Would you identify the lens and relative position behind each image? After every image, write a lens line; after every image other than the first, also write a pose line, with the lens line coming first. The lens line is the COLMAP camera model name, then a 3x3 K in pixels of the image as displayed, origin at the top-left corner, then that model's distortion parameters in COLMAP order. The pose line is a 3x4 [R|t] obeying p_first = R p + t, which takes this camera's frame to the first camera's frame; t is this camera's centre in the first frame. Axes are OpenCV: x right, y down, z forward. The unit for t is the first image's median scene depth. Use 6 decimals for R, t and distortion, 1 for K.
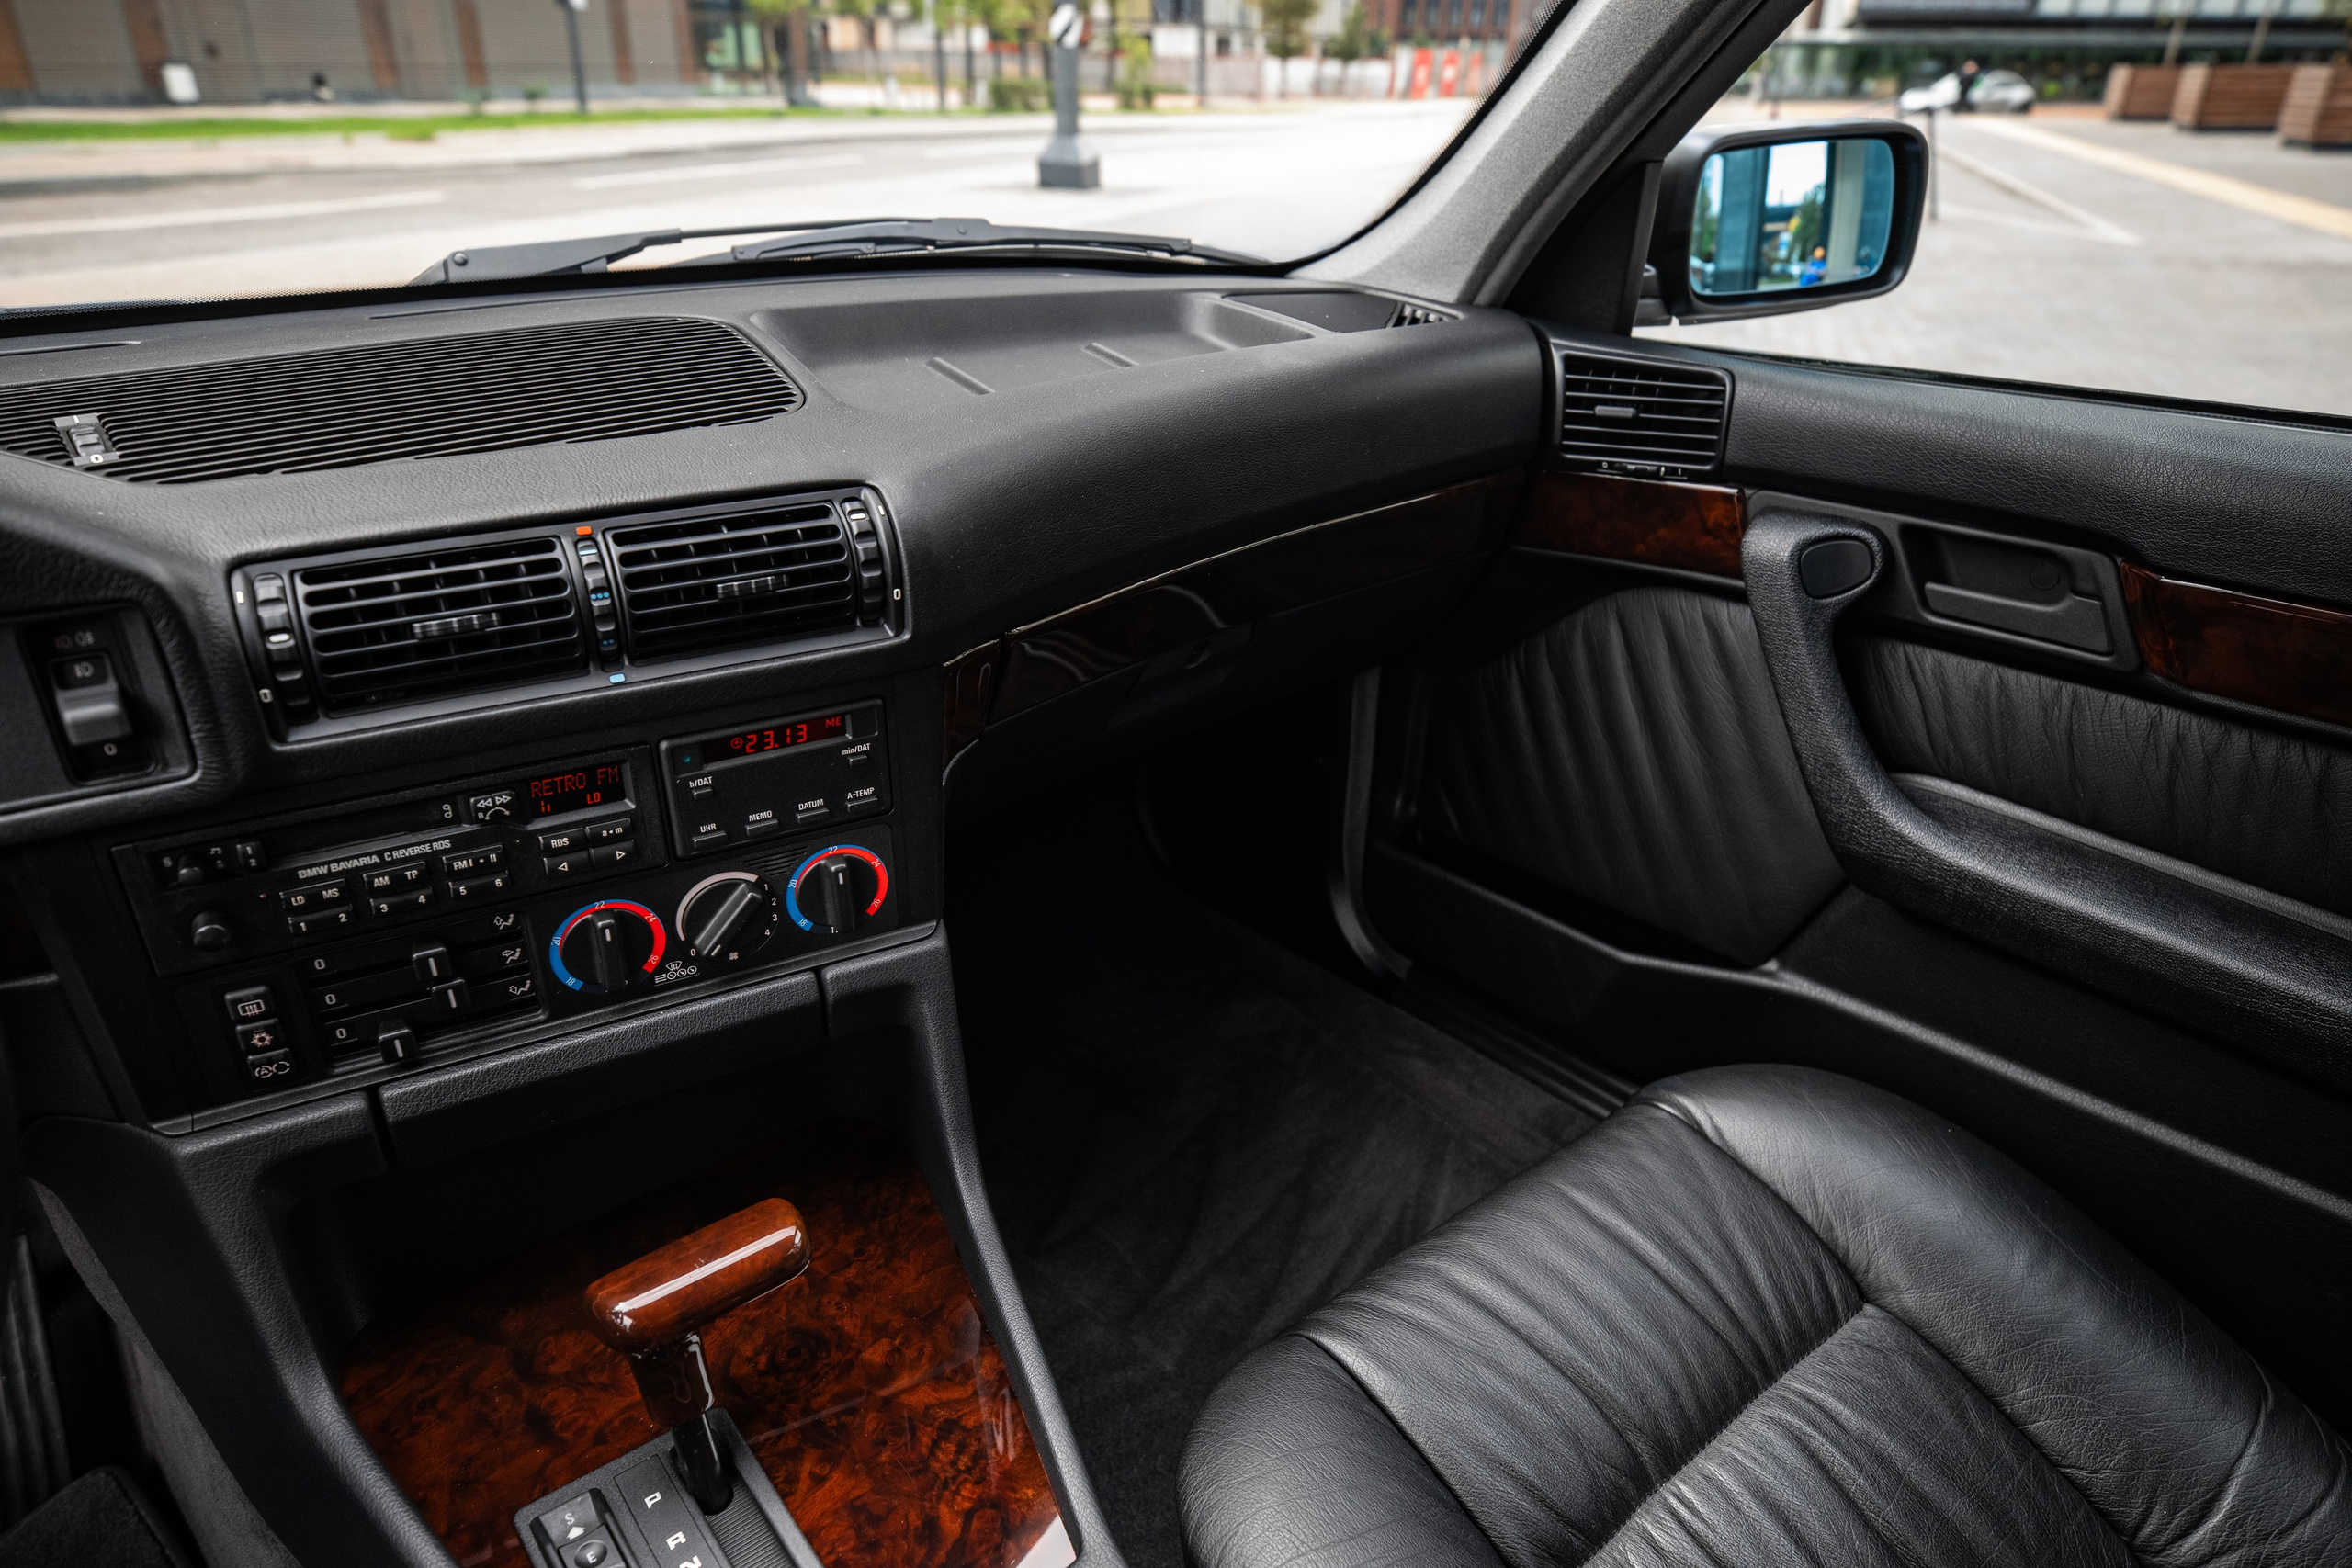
lens RADIAL K [[1498.0, 0, 1180.1], [0, 1498.0, 781.8], [0, 0, 1]] dist [-0.010153, 0.018710]
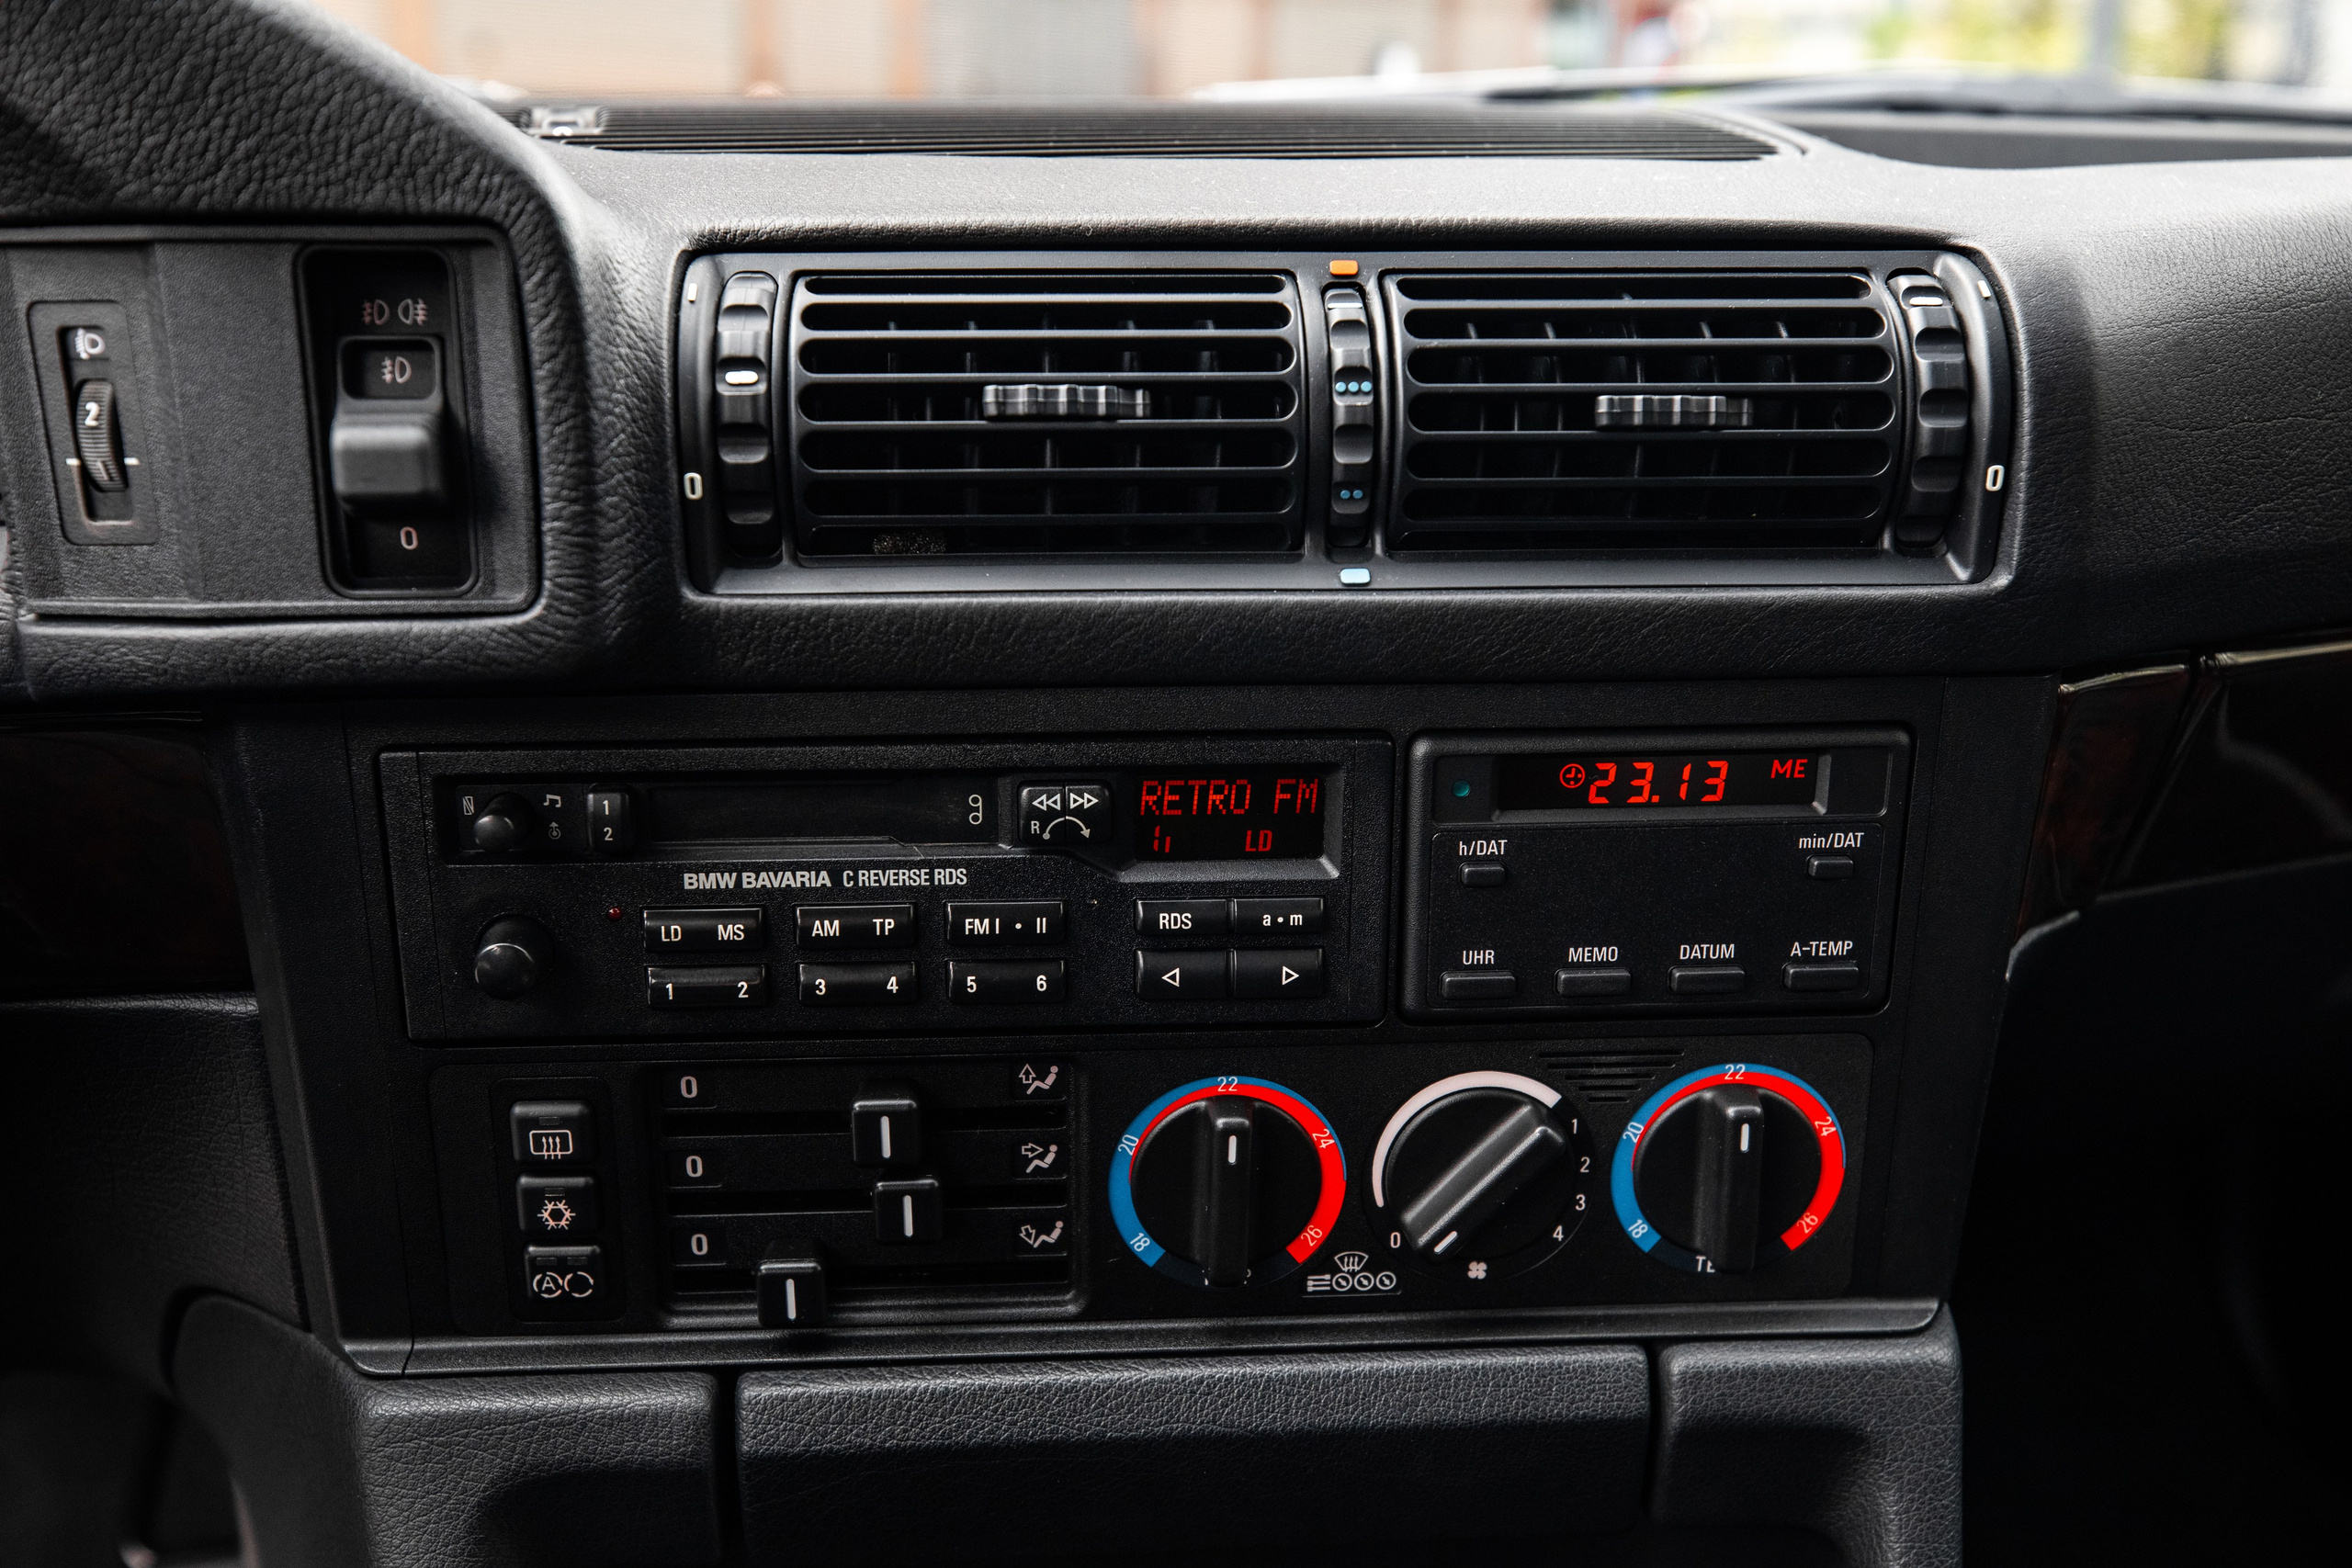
lens RADIAL K [[2231.3, 0, 1176.0], [0, 2231.3, 784.0], [0, 0, 1]] dist [0.034739, 0.005419]
pose [[0.906225, 0.105063, -0.409533, -0.127557], [-0.186337, 0.968734, -0.163808, 0.107811], [0.379519, 0.224758, 0.897468, 0.349037]]
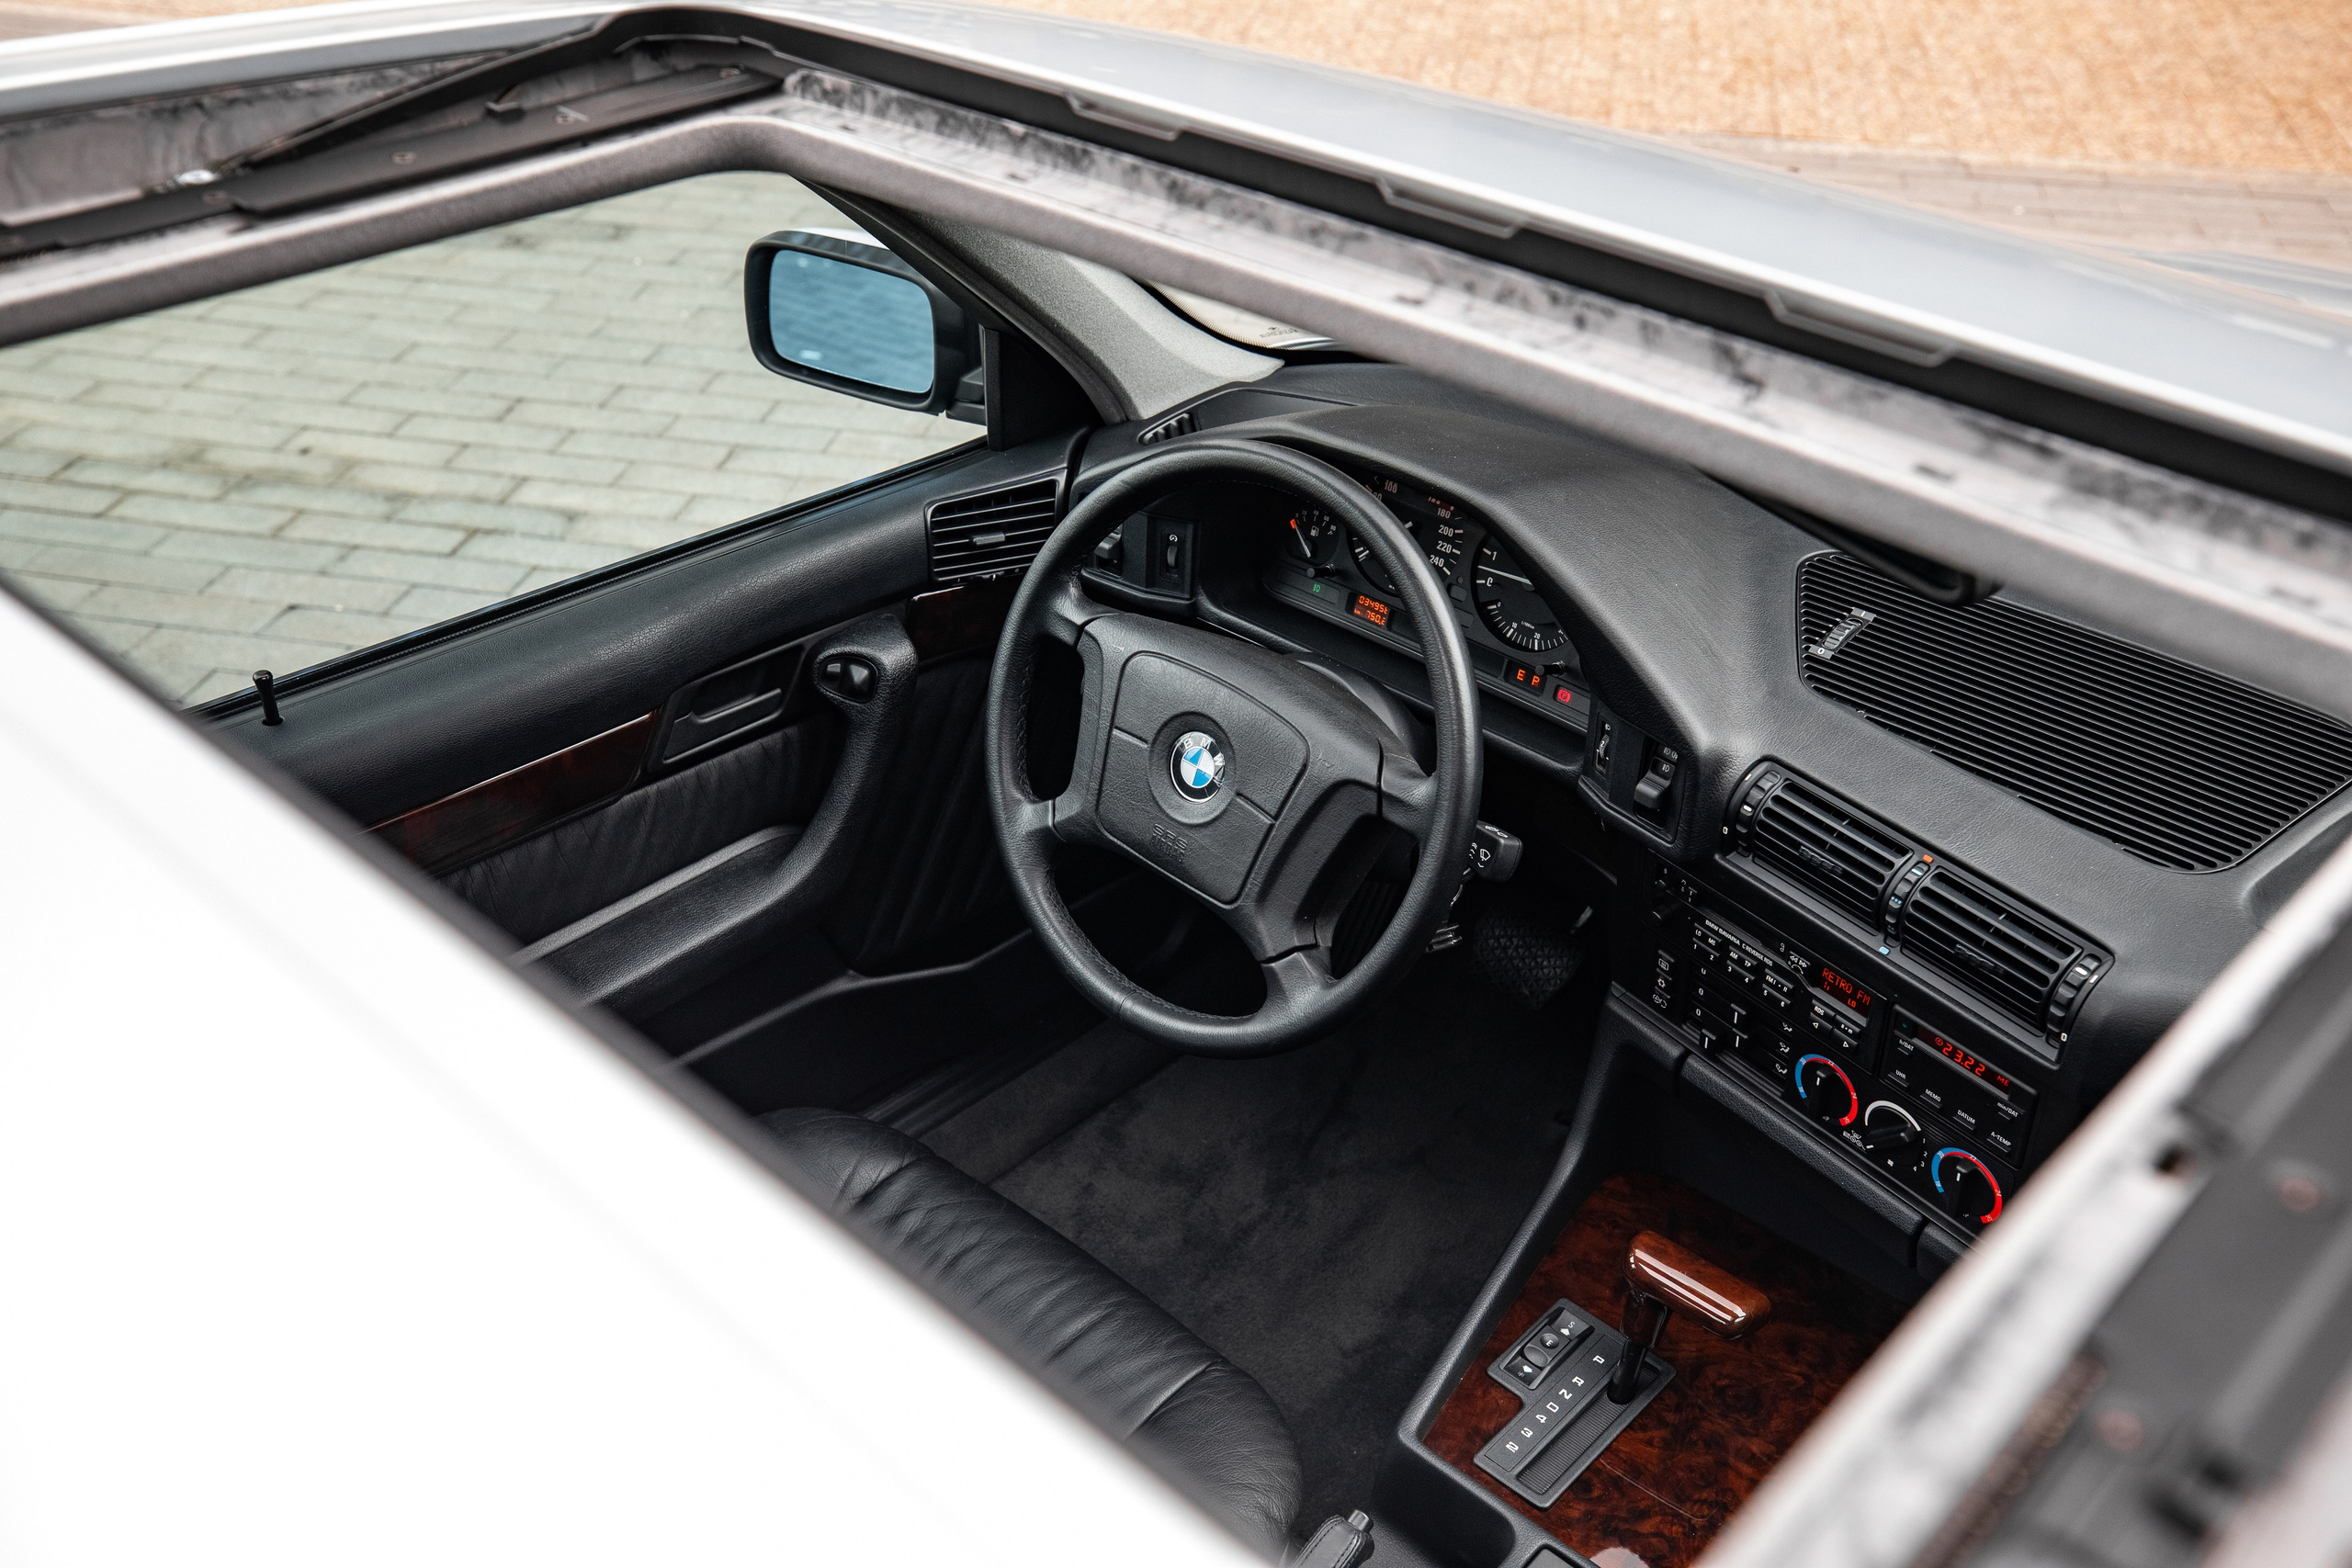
lens RADIAL K [[2231.3, 0, 1176.0], [0, 2231.3, 784.0], [0, 0, 1]] dist [0.034739, 0.005419]
pose [[0.141411, 0.541582, -0.828669, 1.129955], [-0.449496, 0.780943, 0.433685, -0.758816], [0.882018, 0.311155, 0.353873, -0.375349]]
